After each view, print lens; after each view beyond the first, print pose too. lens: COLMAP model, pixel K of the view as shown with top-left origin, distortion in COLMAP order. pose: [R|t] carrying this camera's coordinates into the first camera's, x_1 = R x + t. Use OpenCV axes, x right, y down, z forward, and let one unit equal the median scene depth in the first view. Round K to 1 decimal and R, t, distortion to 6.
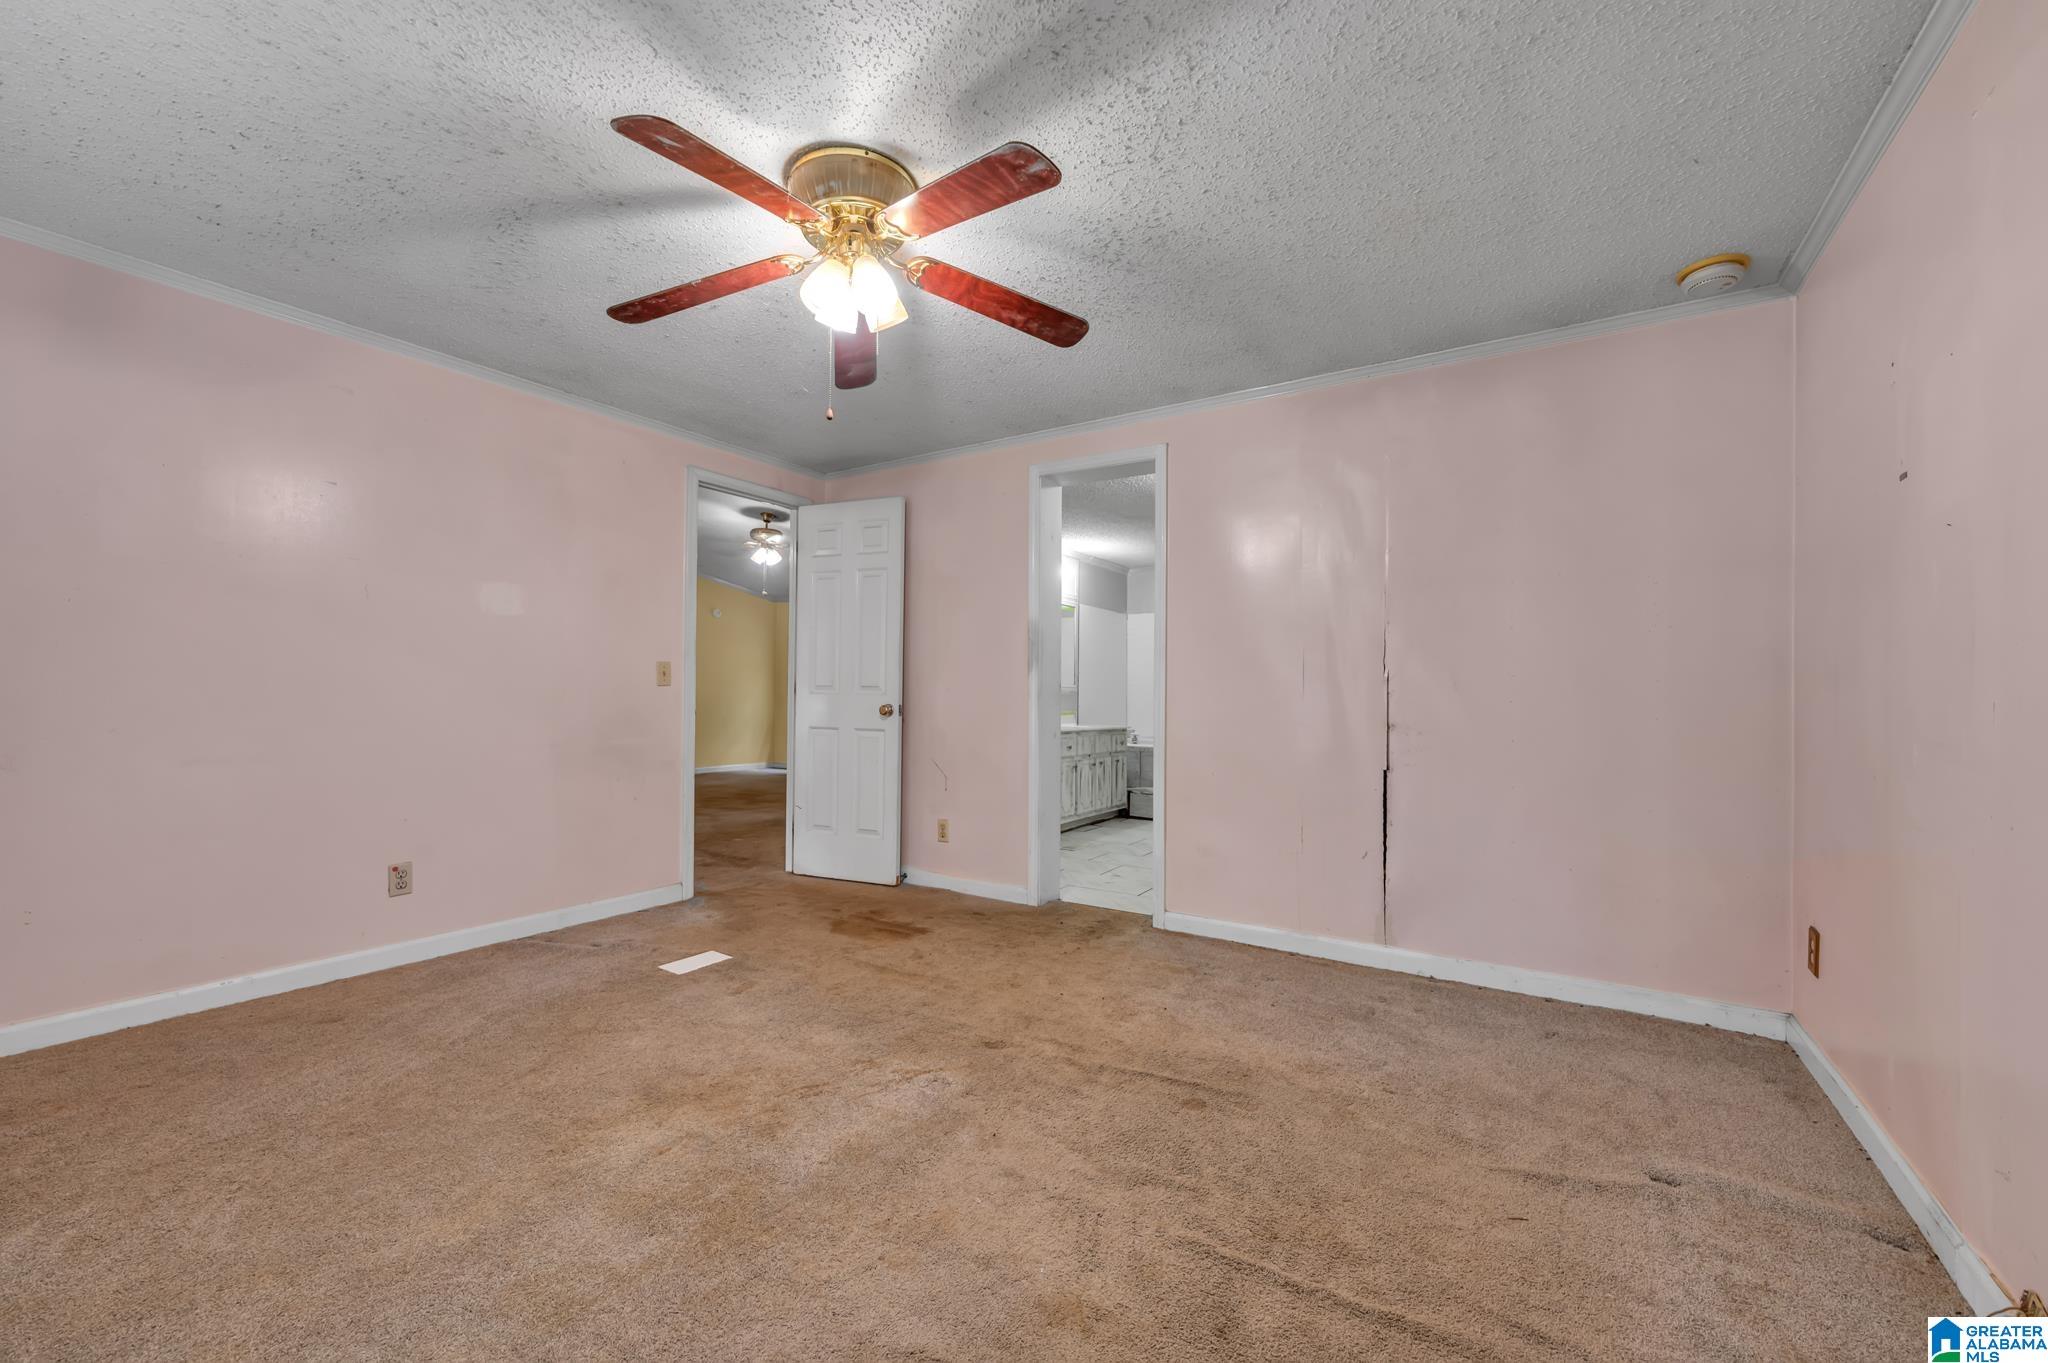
lens RADIAL K [[808.2, 0, 1024.4], [0, 808.2, 687.9], [0, 0, 1]] dist [0.003523, 0.000537]
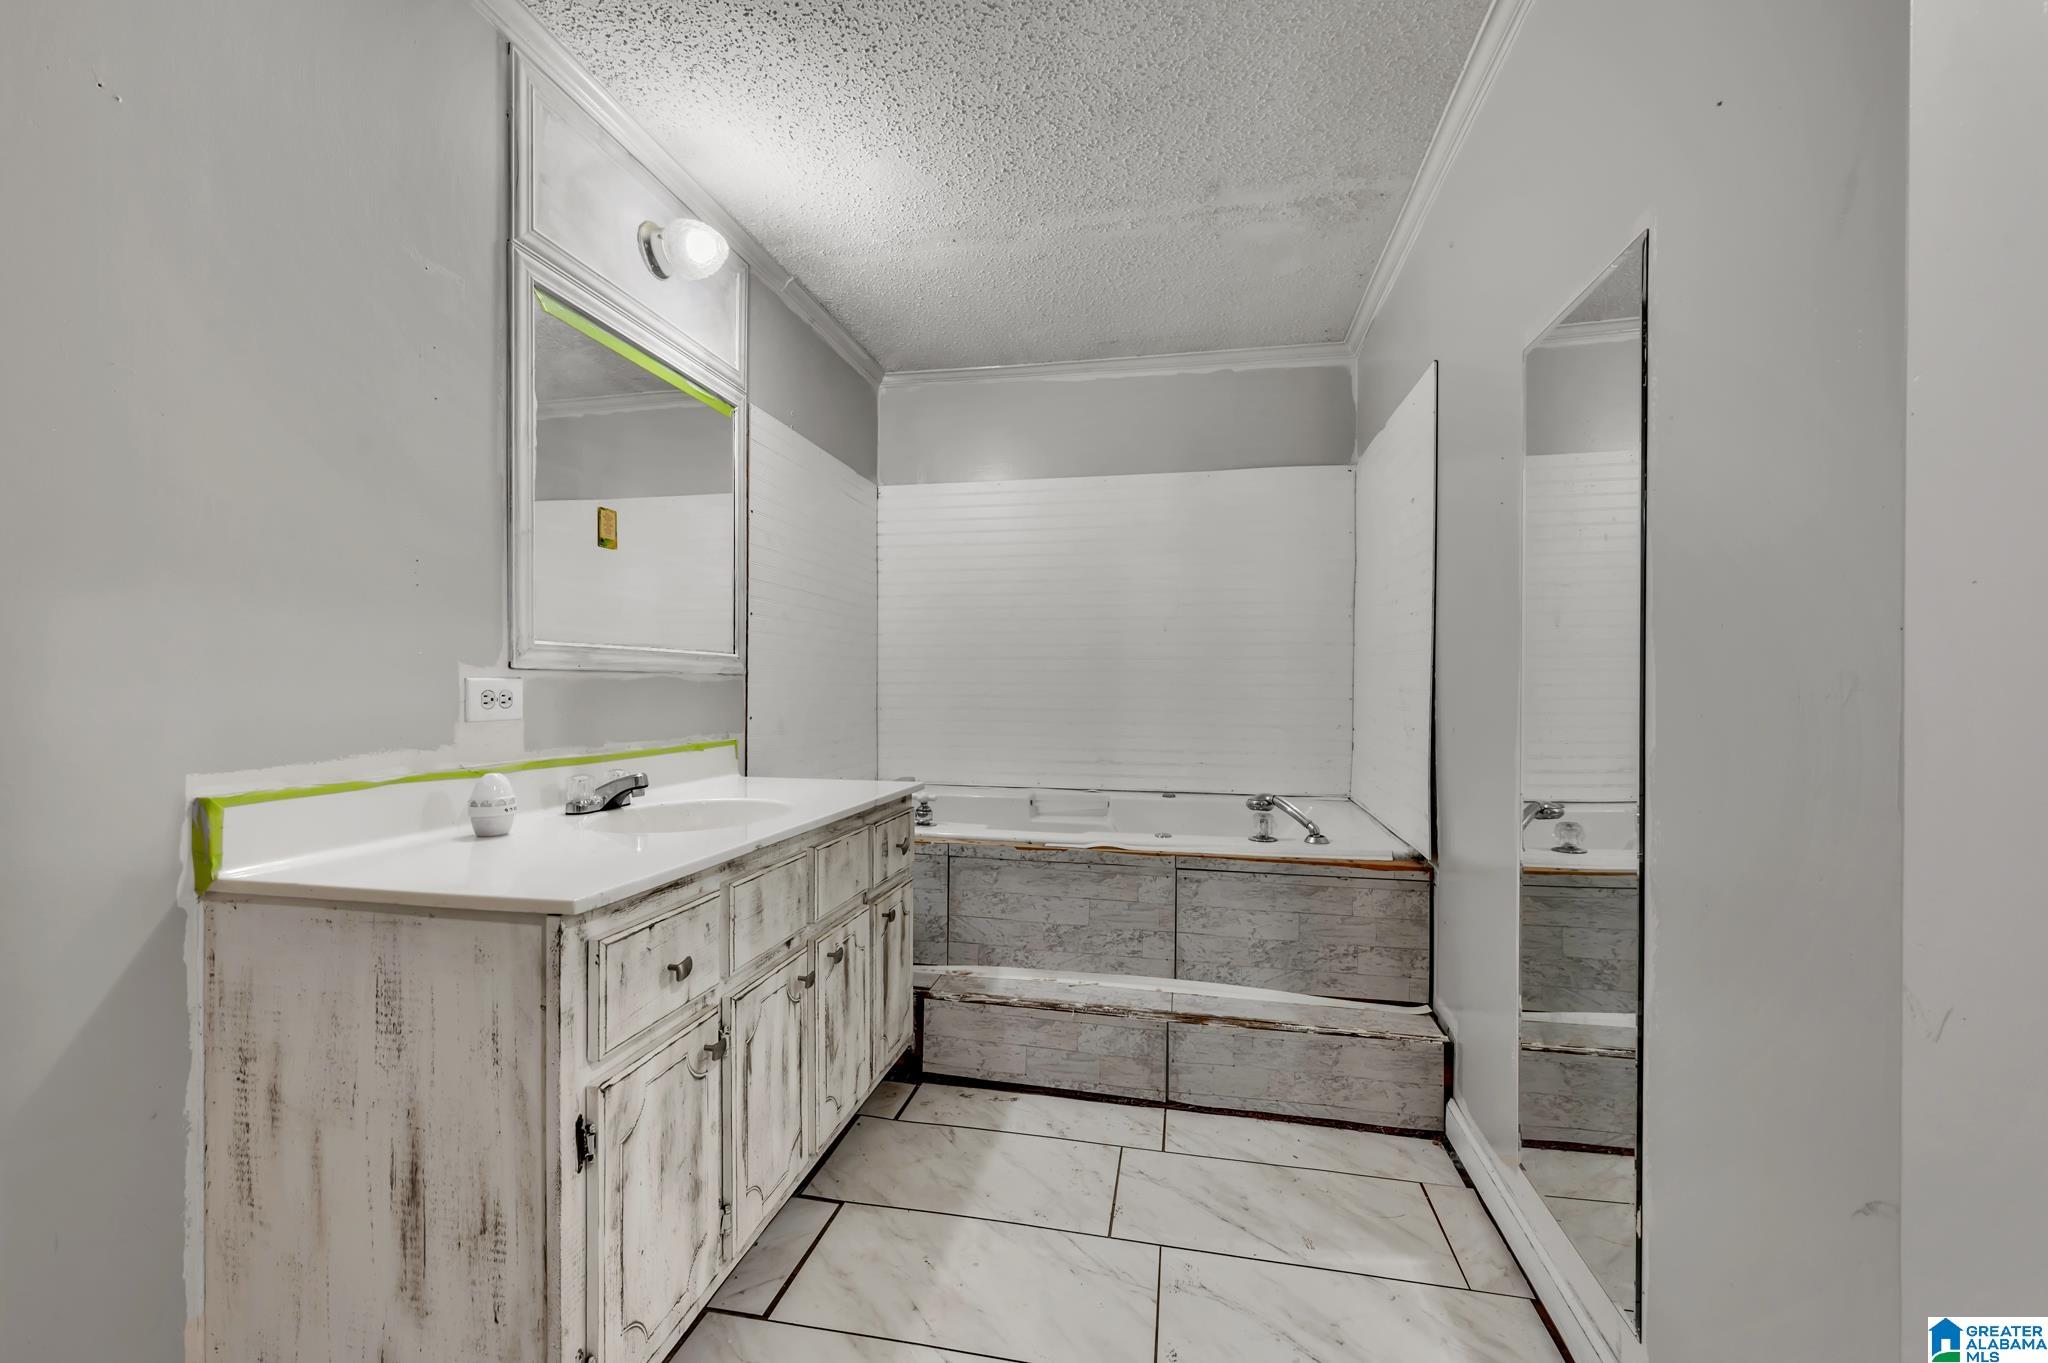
lens RADIAL K [[808.2, 0, 1026.6], [0, 808.2, 683.0], [0, 0, 1]] dist [0.003523, 0.000537]
pose [[0.929127, -0.004057, 0.369738, 0.054539], [-0.000545, 0.999924, 0.012342, 0.005097], [-0.369760, -0.011669, 0.929054, 0.706972]]
